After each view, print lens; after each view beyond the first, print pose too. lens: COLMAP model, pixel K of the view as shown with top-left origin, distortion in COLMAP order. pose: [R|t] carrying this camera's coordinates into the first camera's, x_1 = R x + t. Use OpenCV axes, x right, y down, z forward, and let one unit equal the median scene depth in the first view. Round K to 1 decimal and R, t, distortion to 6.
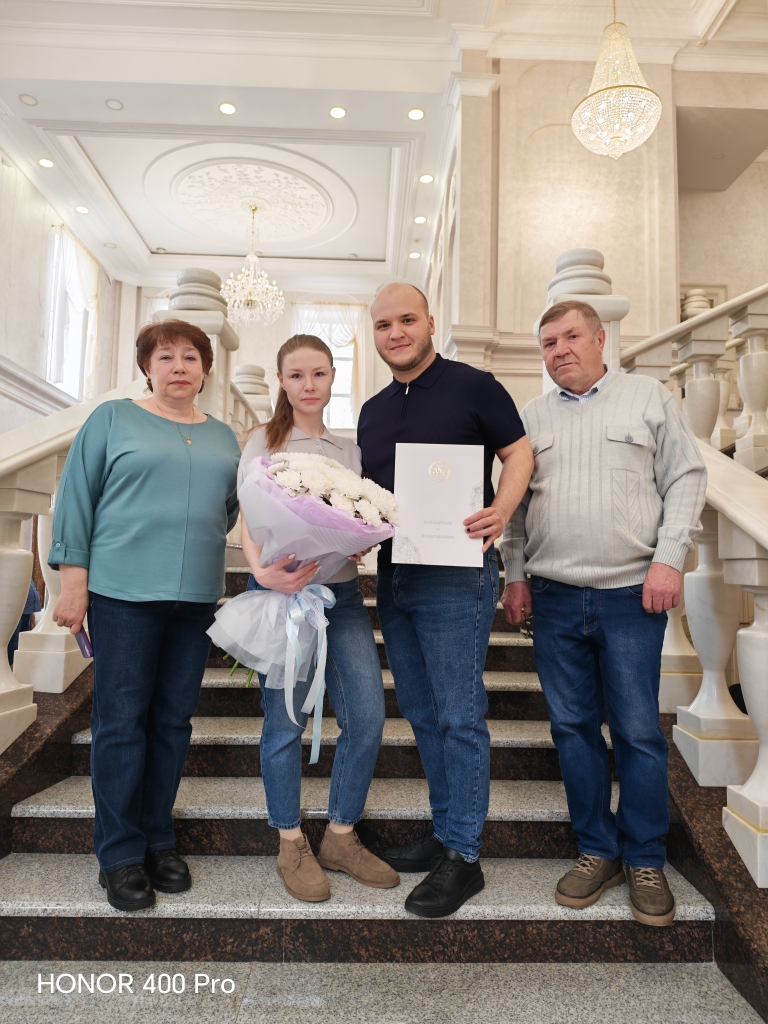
lens RADIAL K [[715.9, 0, 386.2], [0, 715.9, 509.6], [0, 0, 1]] dist [0.035168, -0.030899]
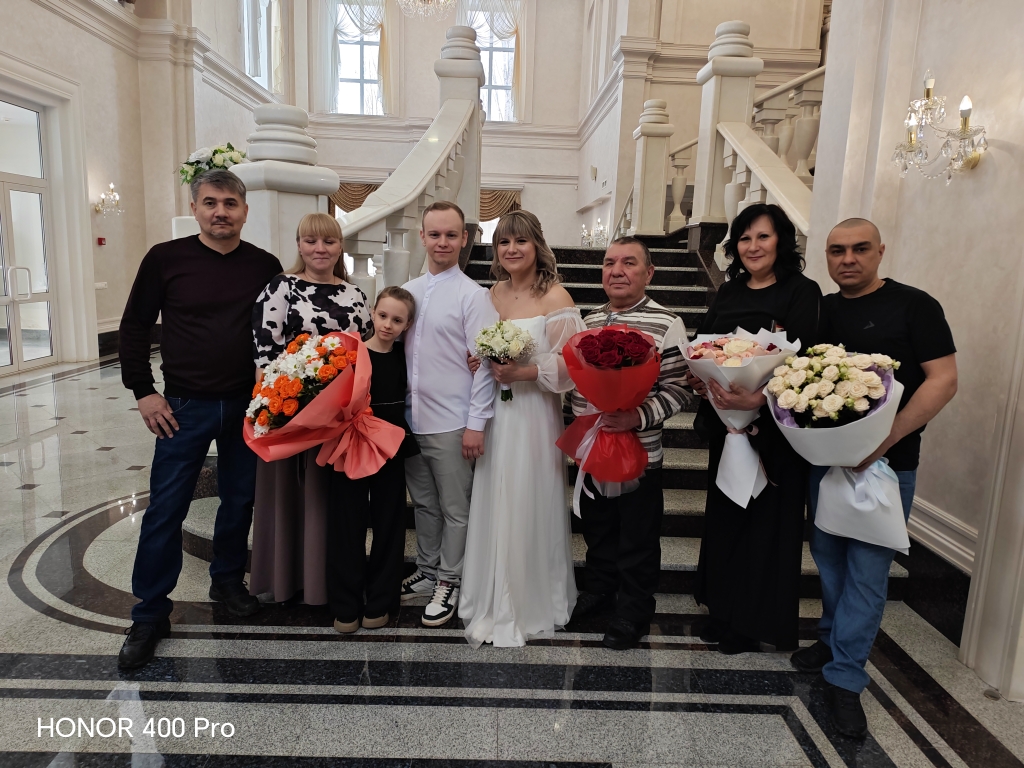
lens RADIAL K [[715.9, 0, 507.0], [0, 715.9, 383.7], [0, 0, 1]] dist [0.035168, -0.030899]
pose [[0.999811, 0.017113, -0.009279, -0.070171], [-0.014214, 0.967464, 0.252610, -0.007095], [0.013300, -0.252430, 0.967524, -0.259131]]
